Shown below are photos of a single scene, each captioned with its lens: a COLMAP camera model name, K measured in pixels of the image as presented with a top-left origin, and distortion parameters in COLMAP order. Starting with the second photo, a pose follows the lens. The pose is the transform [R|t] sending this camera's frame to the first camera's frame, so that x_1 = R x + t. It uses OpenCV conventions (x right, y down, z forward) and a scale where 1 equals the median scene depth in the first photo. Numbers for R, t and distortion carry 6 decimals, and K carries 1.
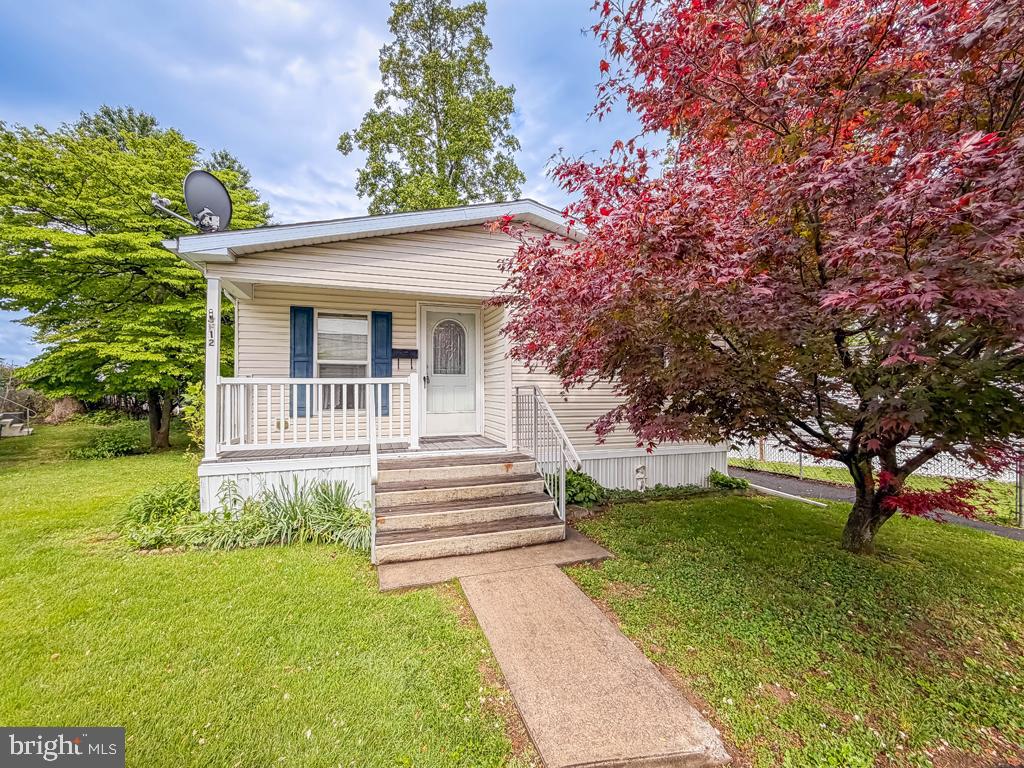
lens RADIAL K [[413.7, 0, 505.7], [0, 413.7, 383.5], [0, 0, 1]] dist [-0.001312, -0.000016]
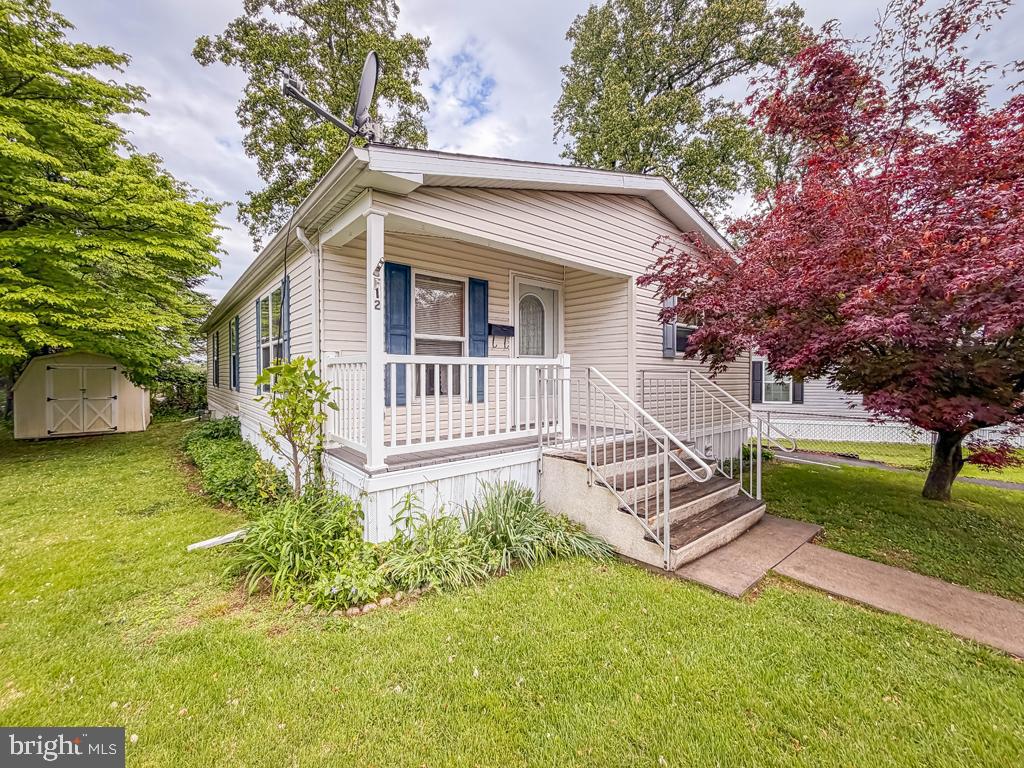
lens RADIAL K [[413.7, 0, 505.7], [0, 413.7, 383.5], [0, 0, 1]] dist [-0.001312, -0.000016]
pose [[0.932937, -0.002949, 0.360028, -0.556399], [-0.014096, 0.998901, 0.044709, 0.000591], [-0.359764, -0.046786, 0.931870, 0.183677]]
